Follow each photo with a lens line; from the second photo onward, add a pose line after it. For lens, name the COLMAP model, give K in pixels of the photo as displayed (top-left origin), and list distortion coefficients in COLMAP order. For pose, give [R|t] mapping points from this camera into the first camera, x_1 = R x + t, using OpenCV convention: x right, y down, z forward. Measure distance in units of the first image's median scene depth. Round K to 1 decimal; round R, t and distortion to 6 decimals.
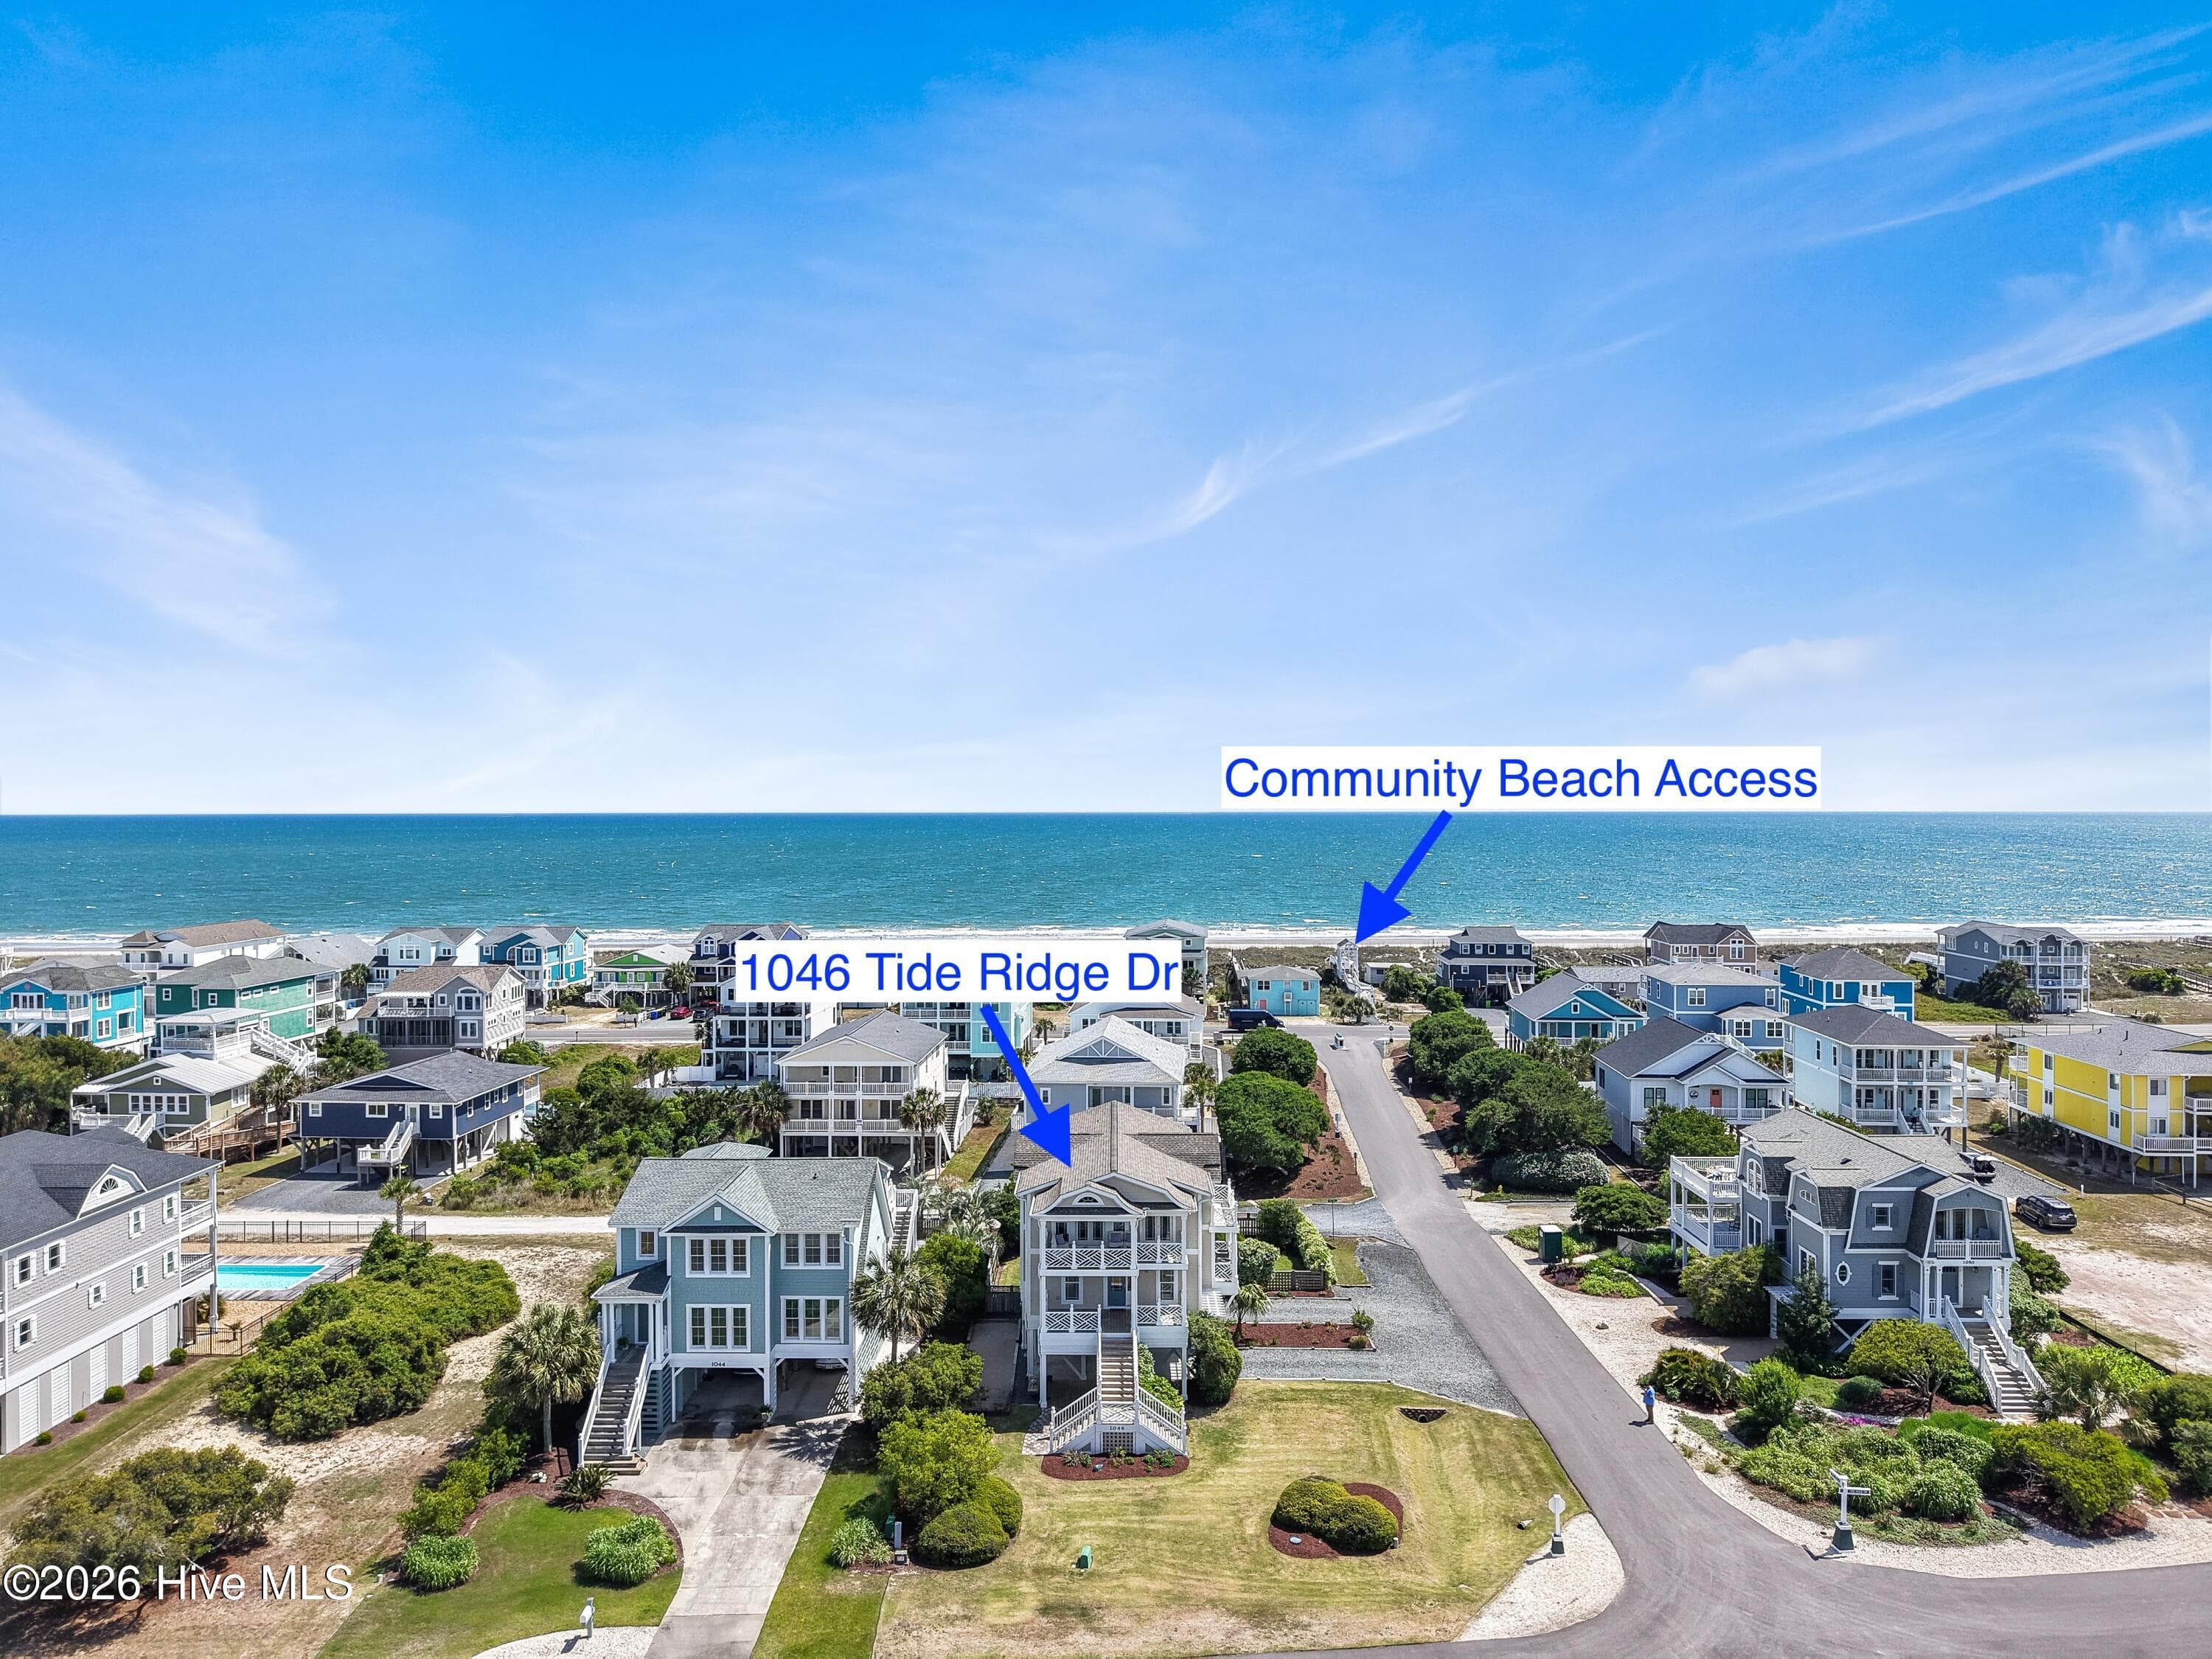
lens RADIAL K [[1464.0, 0, 1101.1], [0, 1464.0, 815.6], [0, 0, 1]] dist [0.025673, -0.031928]
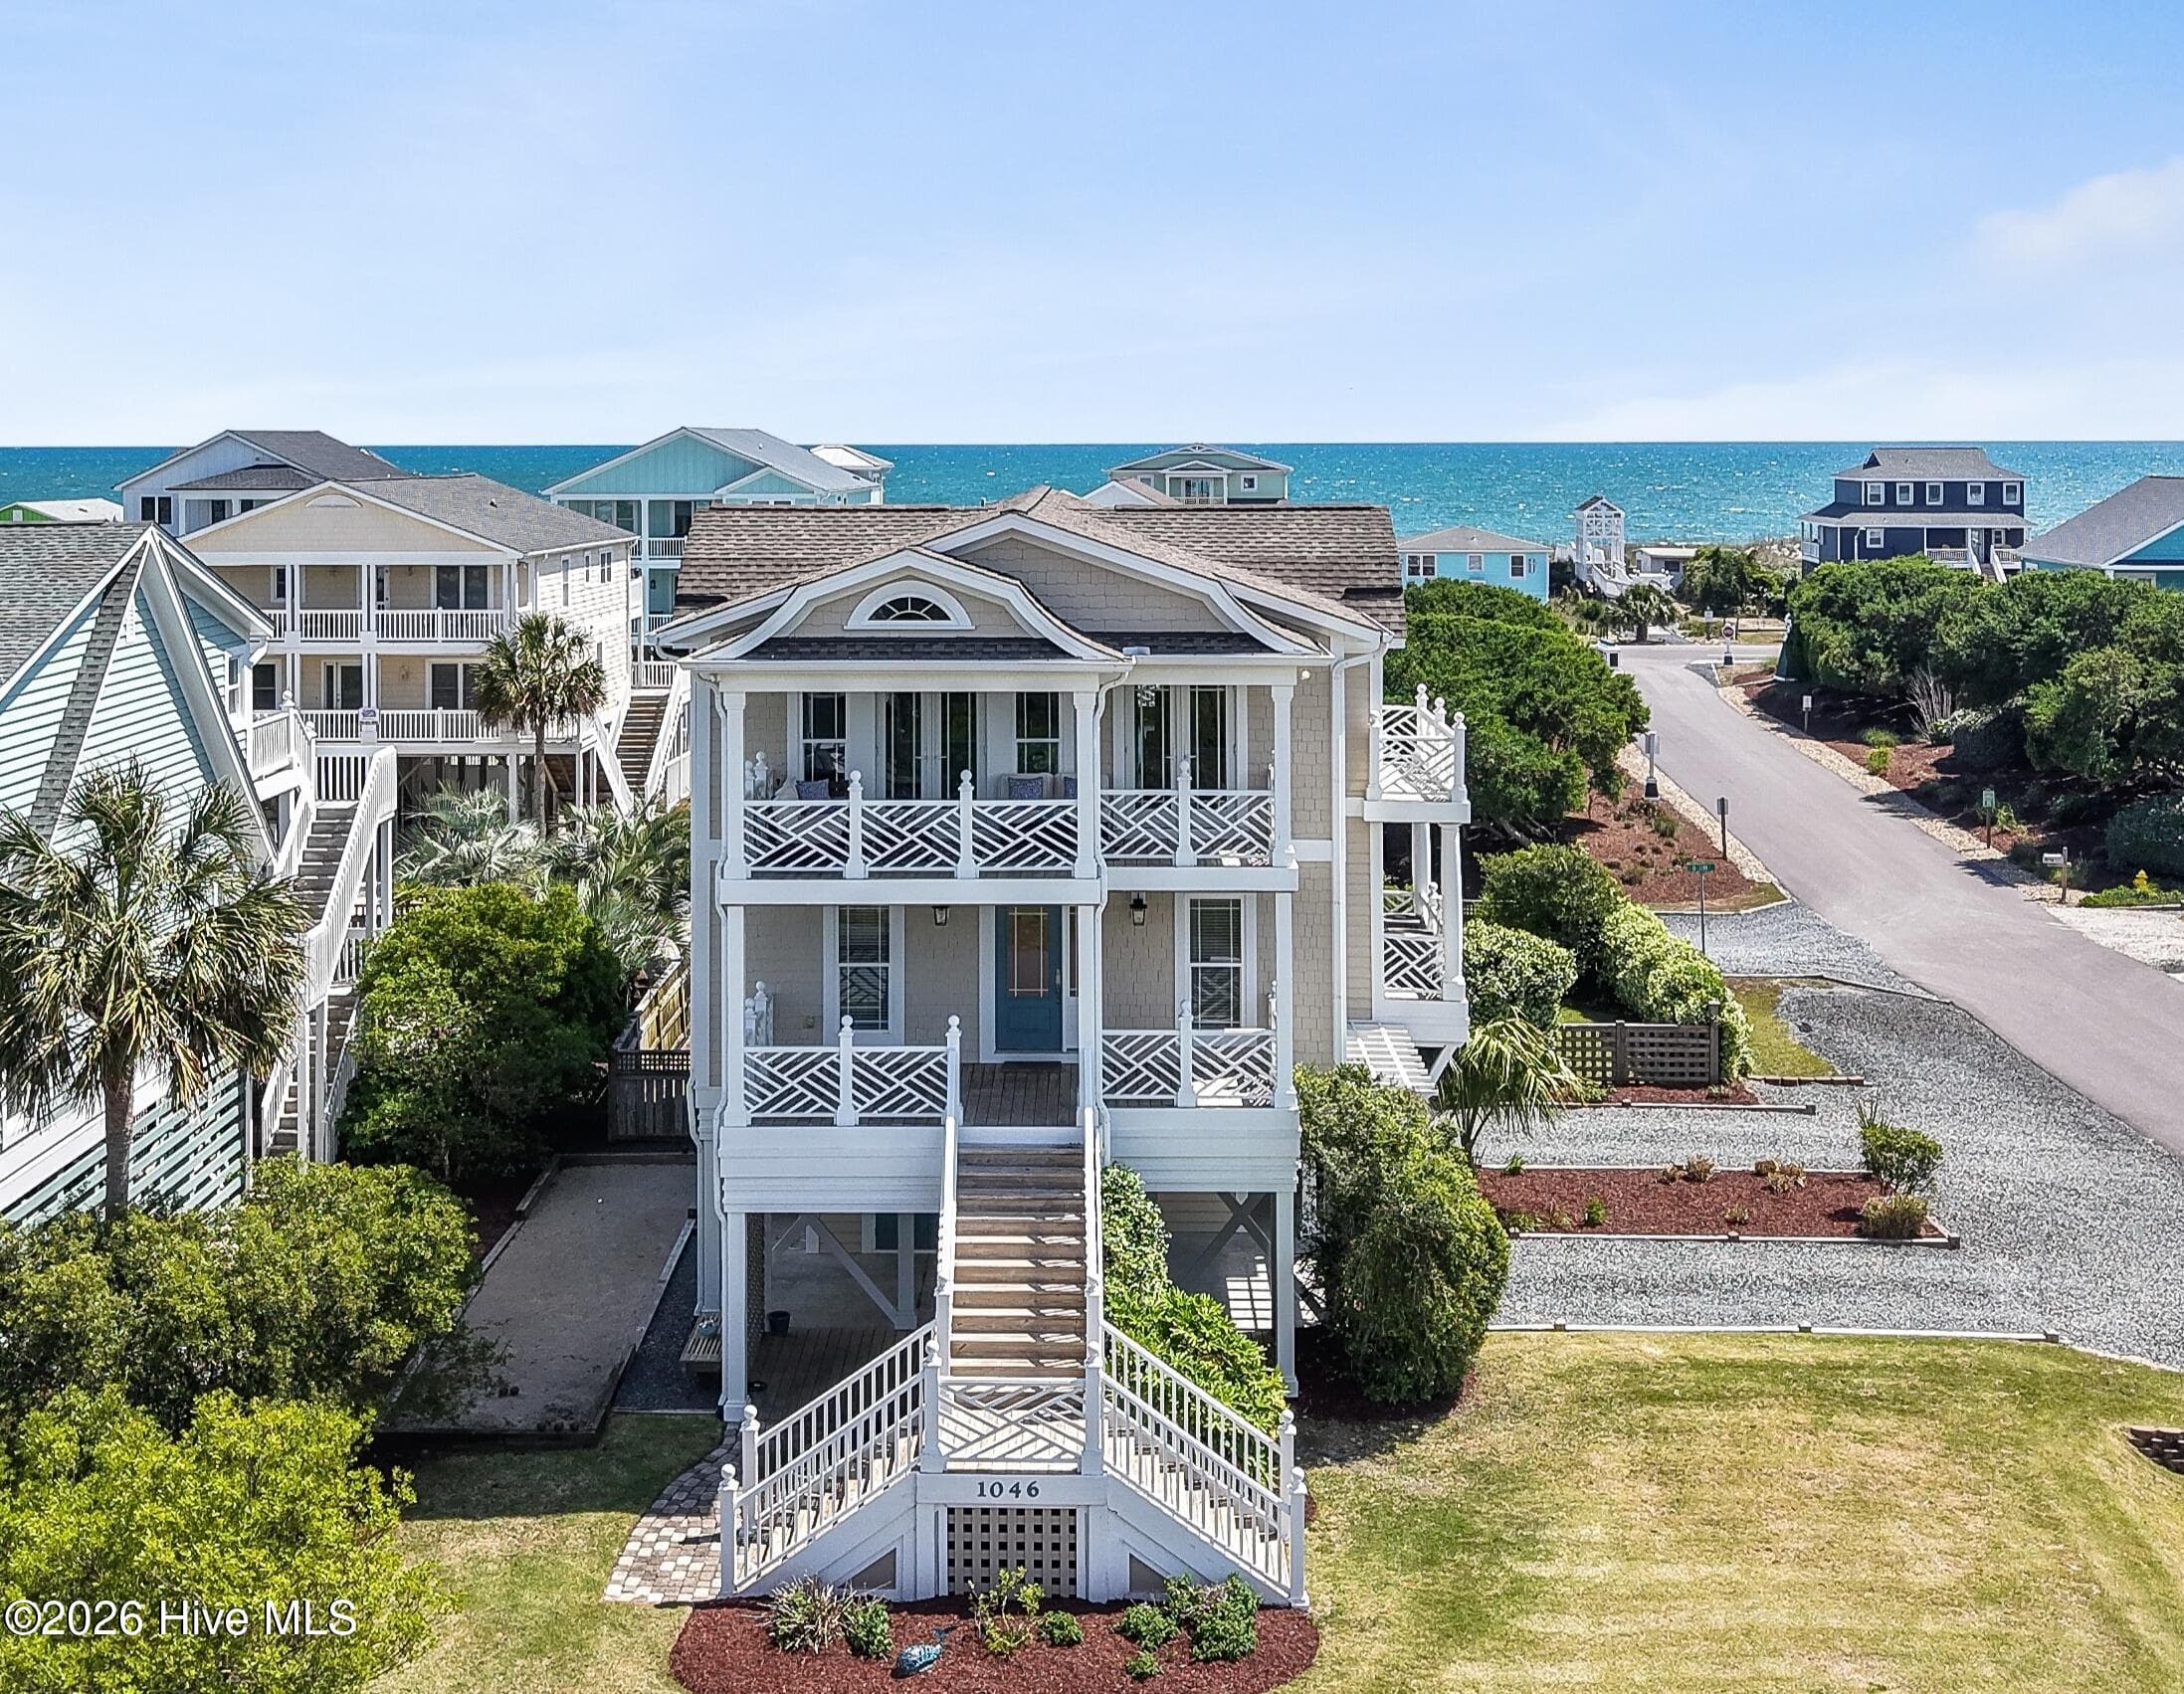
lens RADIAL K [[2691.5, 0, 1049.8], [0, 2691.5, 431.7], [0, 0, 1]] dist [0.037897, -0.055633]
pose [[0.999937, -0.001492, -0.011167, 0.020530], [0.001407, 0.999970, -0.007649, 0.229778], [0.011178, 0.007633, 0.999908, 0.518796]]
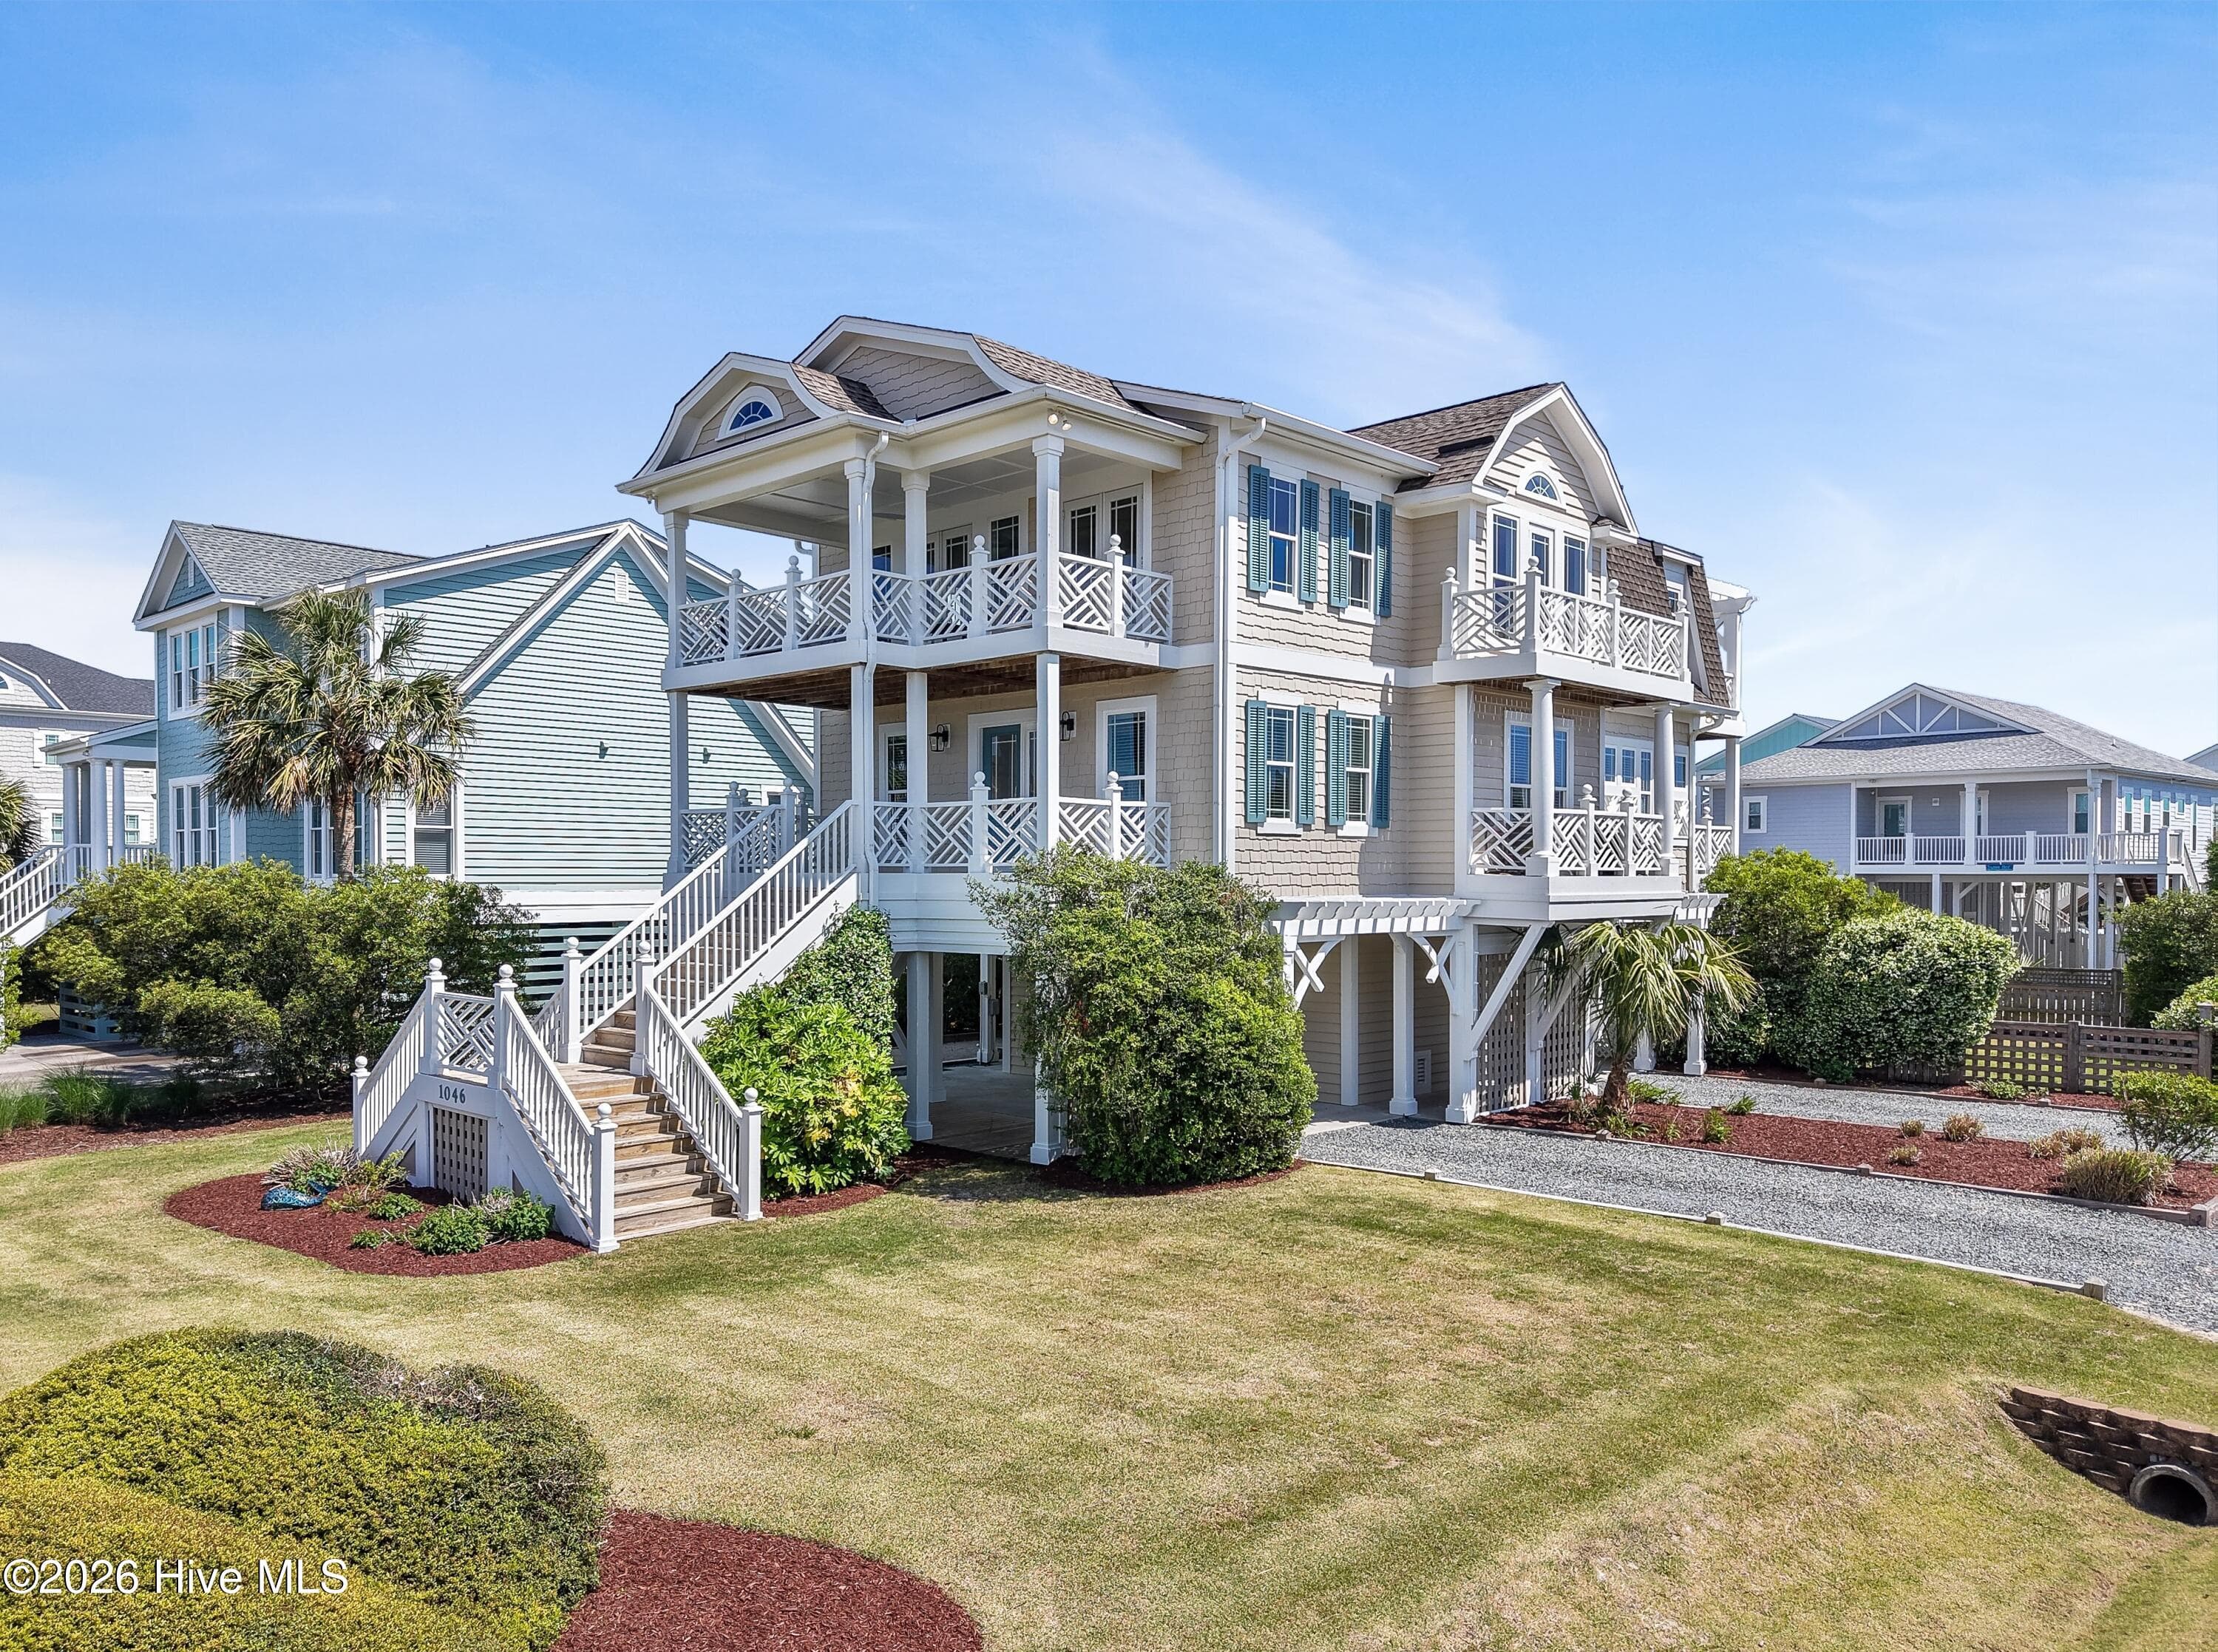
lens RADIAL K [[1590.2, 0, 1012.0], [0, 1590.2, 897.8], [0, 0, 1]] dist [0.019974, 0.002653]
pose [[0.706592, 0.012370, -0.707513, 0.244697], [-0.004350, 0.999904, 0.013138, 0.345350], [0.707608, -0.006205, 0.706578, 0.796881]]
